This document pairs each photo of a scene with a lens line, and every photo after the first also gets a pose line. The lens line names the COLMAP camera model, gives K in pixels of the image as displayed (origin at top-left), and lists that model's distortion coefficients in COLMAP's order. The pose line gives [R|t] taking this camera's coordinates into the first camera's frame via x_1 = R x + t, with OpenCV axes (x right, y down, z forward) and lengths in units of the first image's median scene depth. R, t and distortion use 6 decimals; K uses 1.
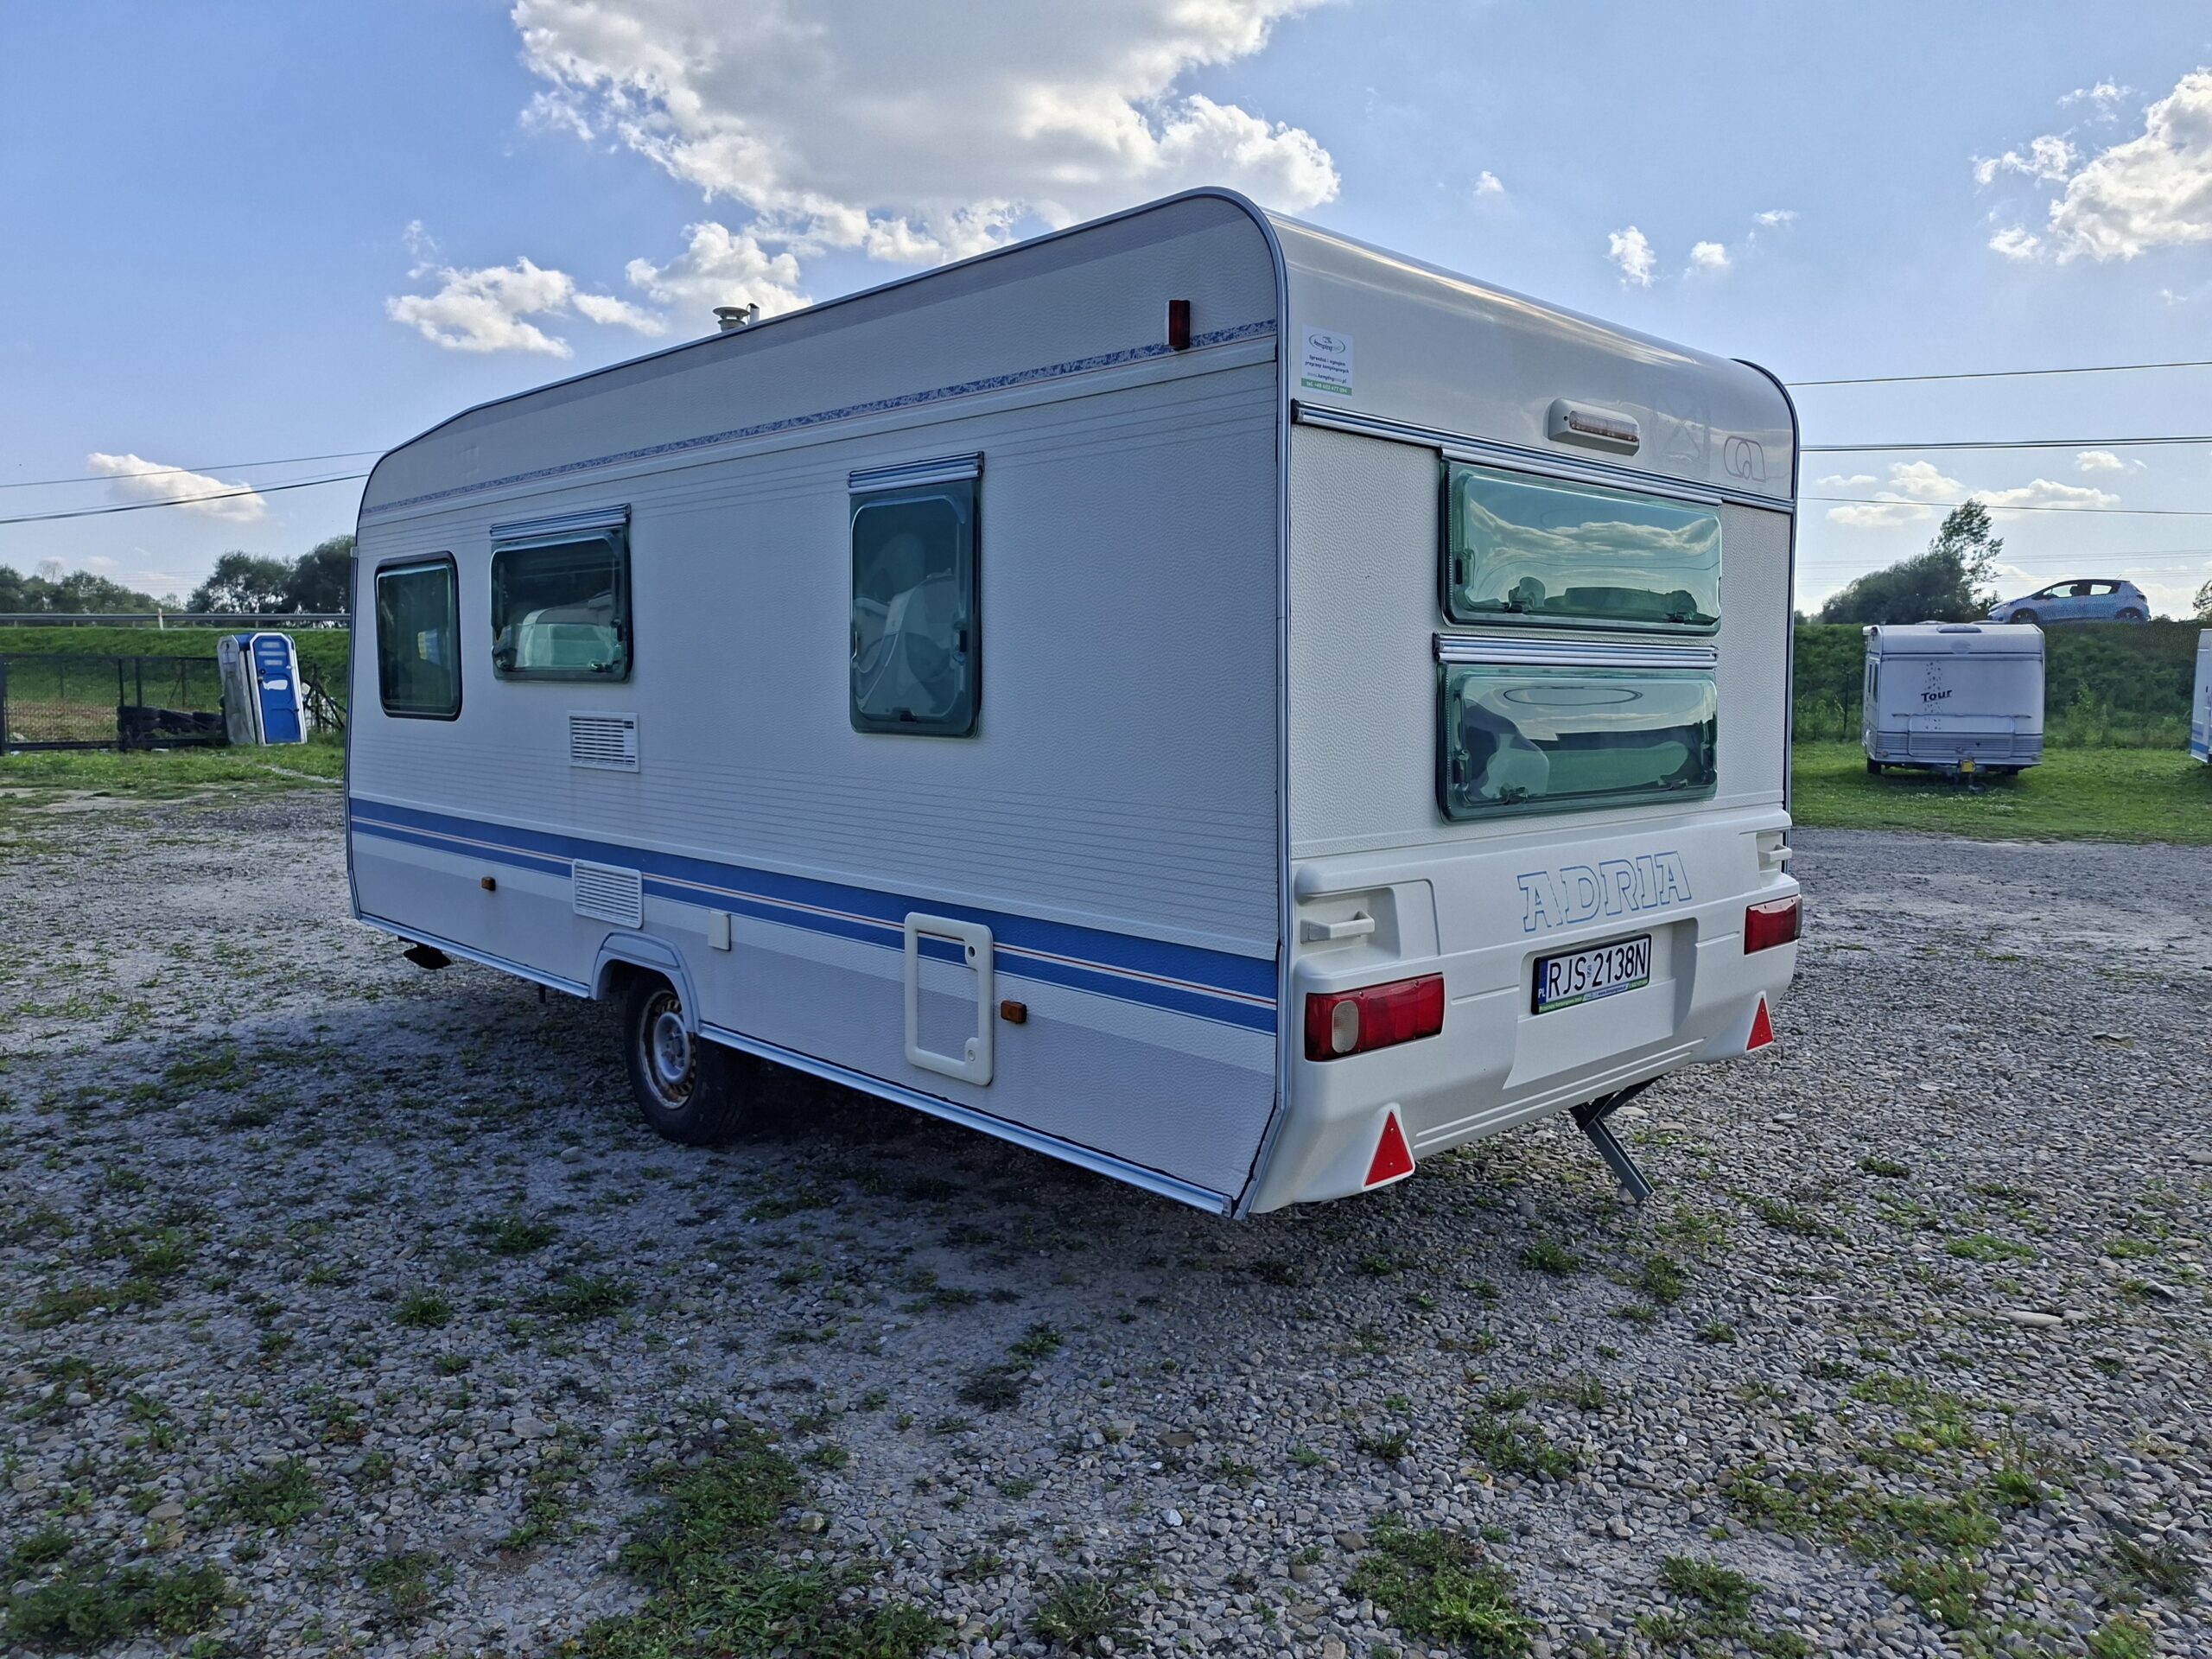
lens RADIAL K [[1535.8, 0, 1138.2], [0, 1535.8, 817.3], [0, 0, 1]] dist [0.075807, -0.090592]
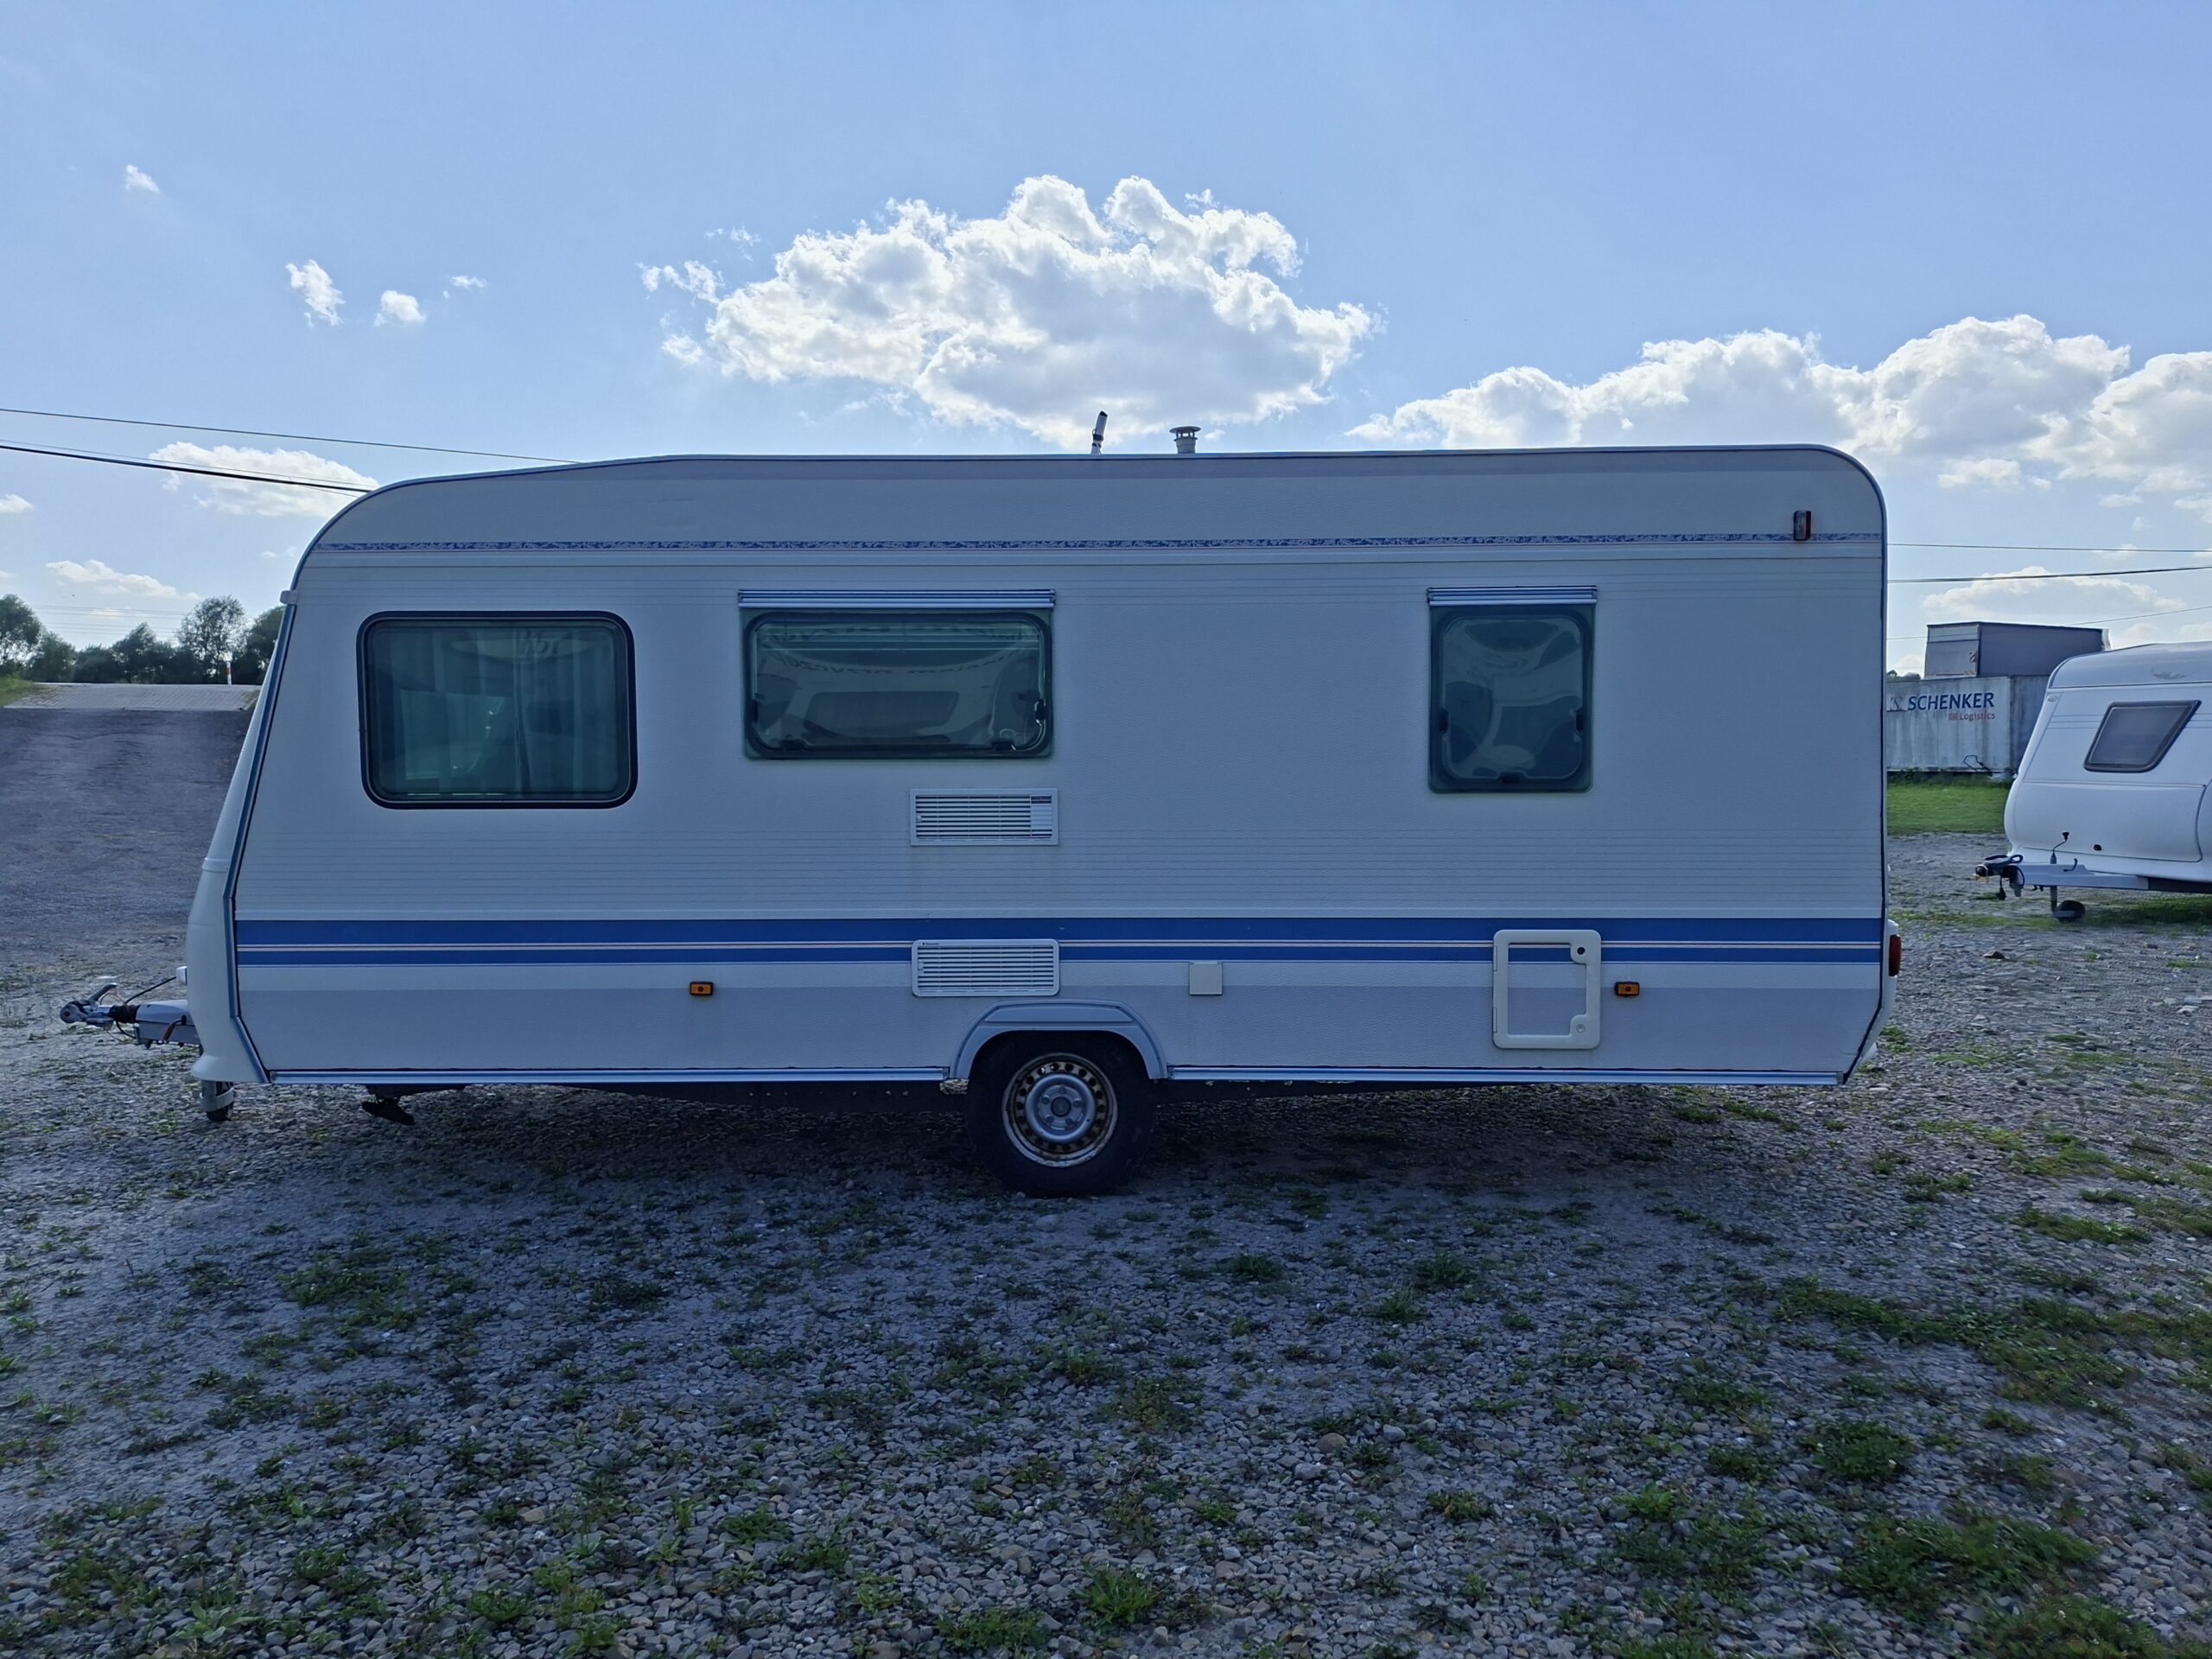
lens RADIAL K [[1535.8, 0, 1138.2], [0, 1535.8, 817.3], [0, 0, 1]] dist [0.075807, -0.090592]
pose [[0.711680, -0.046992, 0.700930, -1.315058], [0.070189, 0.997524, -0.004389, -0.050941], [-0.698989, 0.052320, 0.713216, 0.289694]]
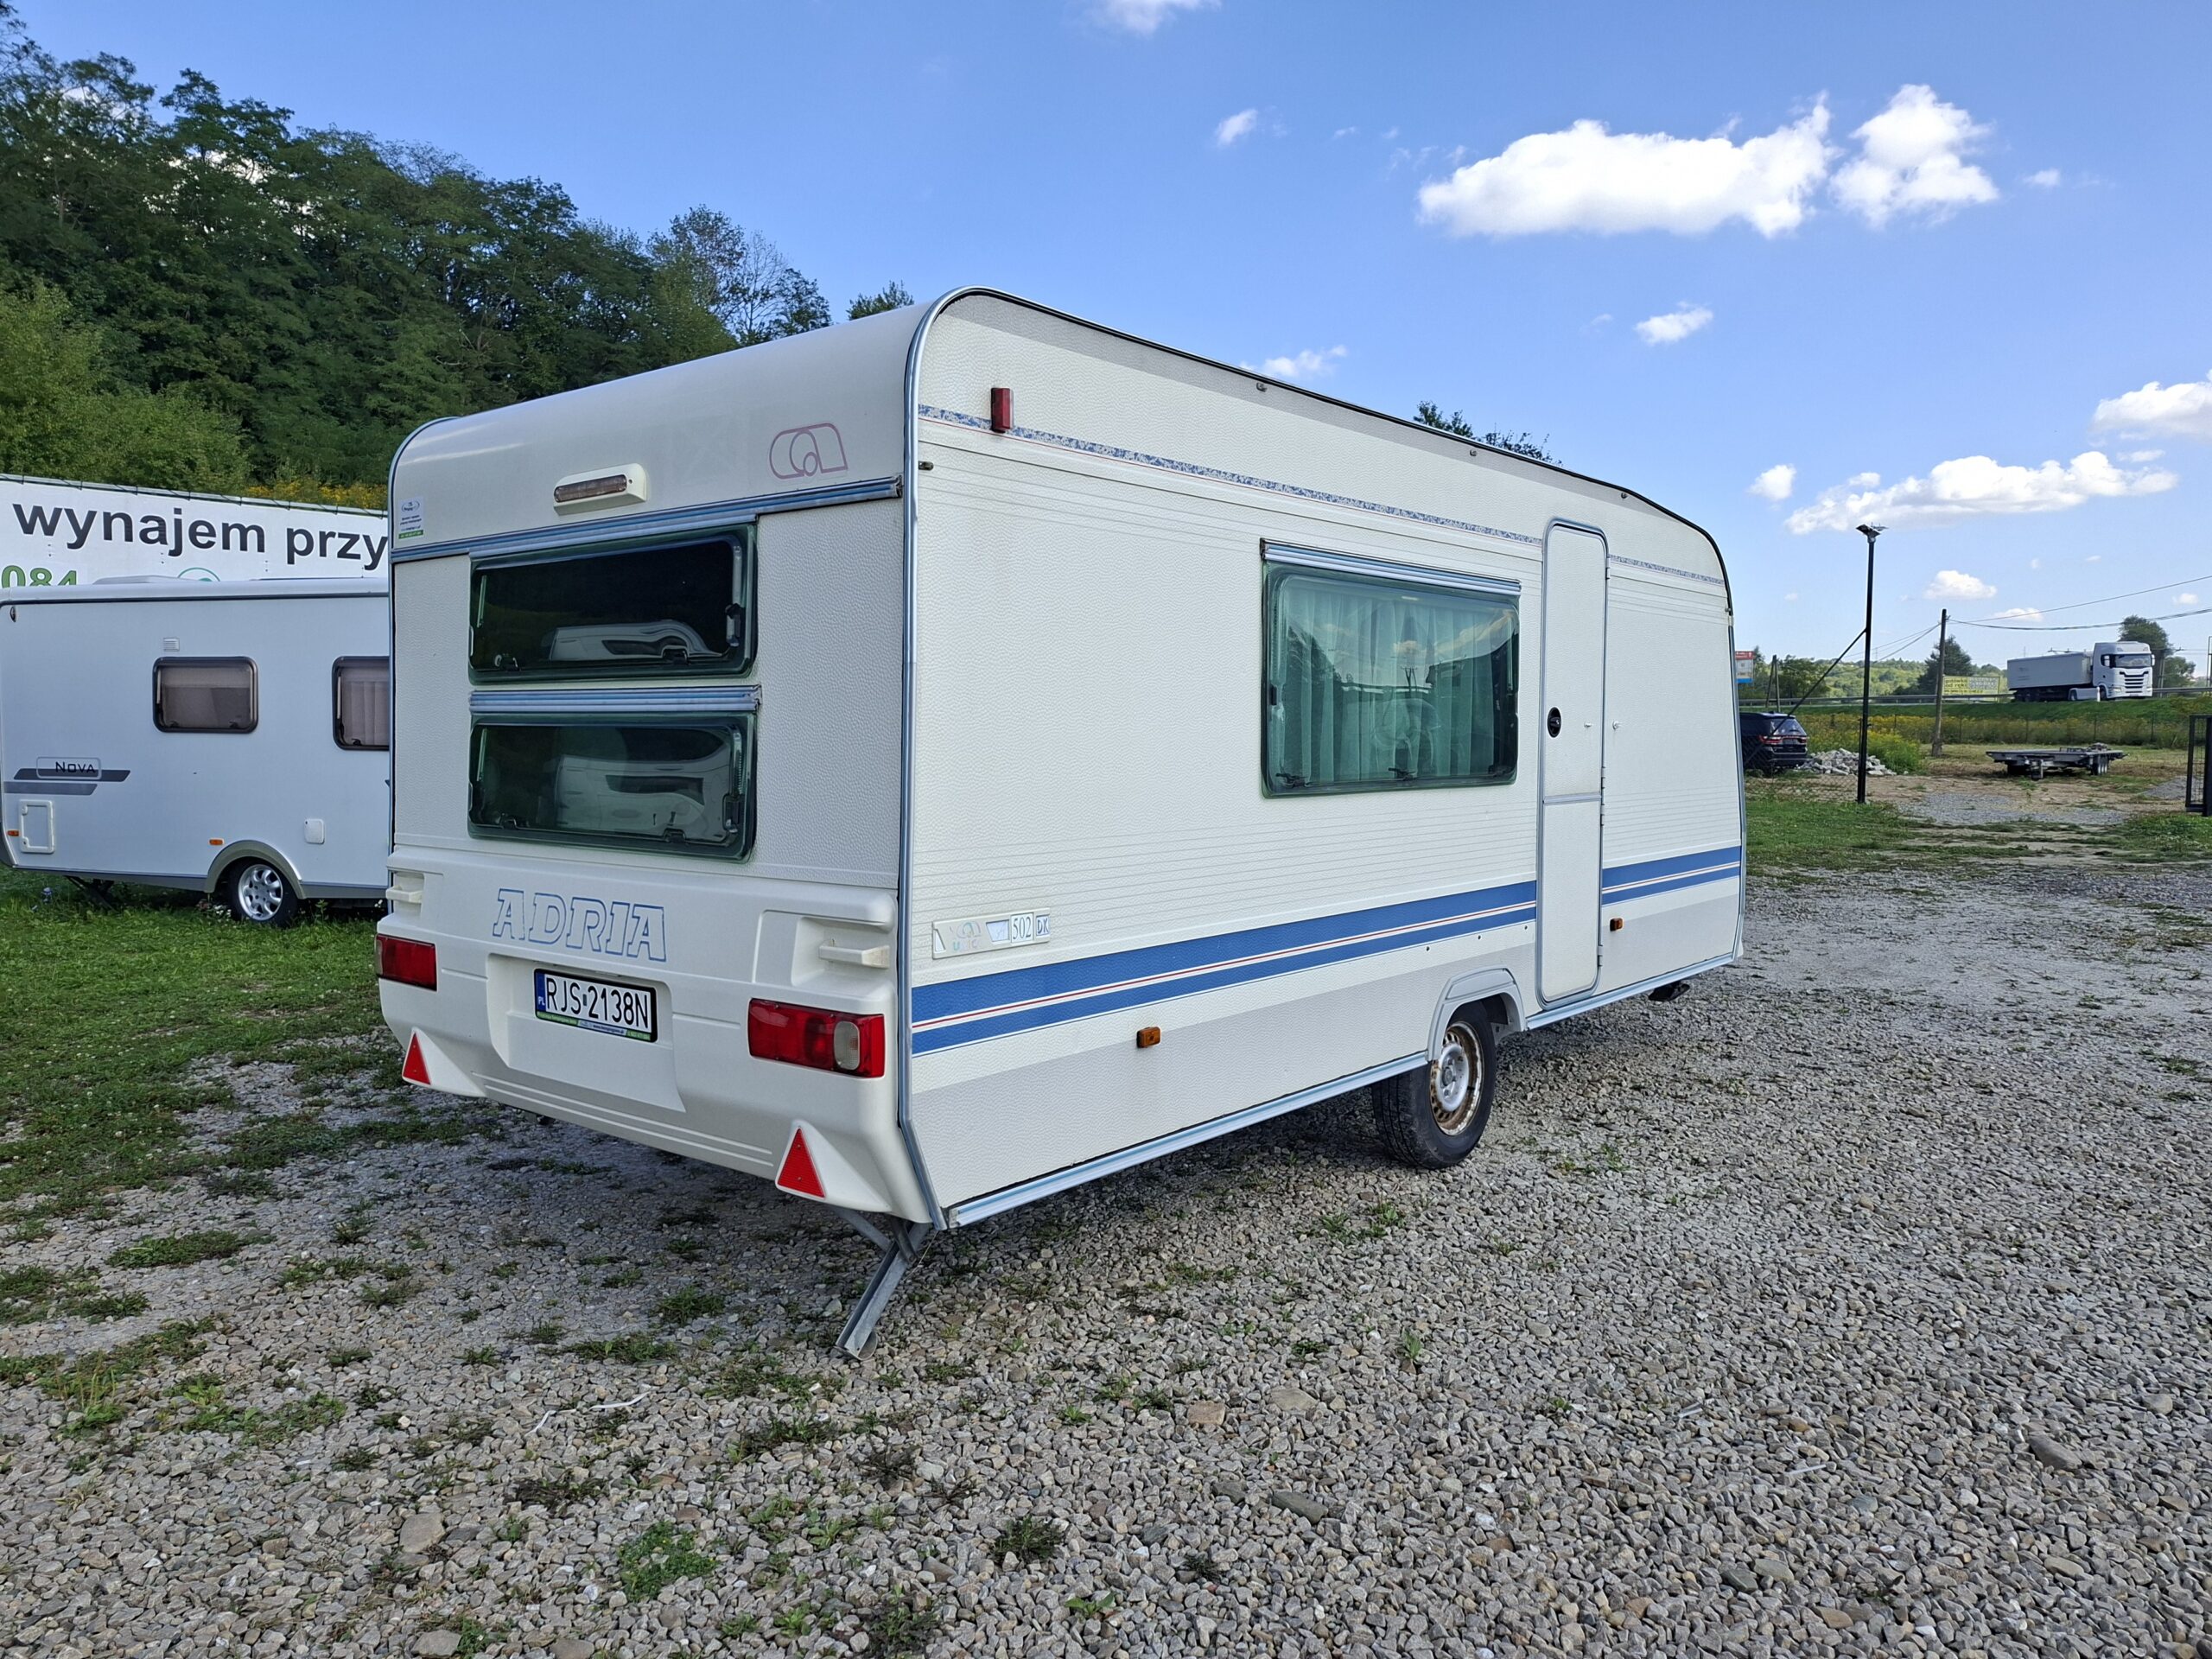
lens RADIAL K [[1477.9, 0, 1102.0], [0, 1477.9, 838.4], [0, 0, 1]] dist [0.059632, -0.078037]
pose [[0.112971, 0.052263, -0.992223, 1.330951], [-0.091703, 0.994902, 0.041963, -0.084438], [0.989357, 0.086249, 0.117187, 1.221524]]
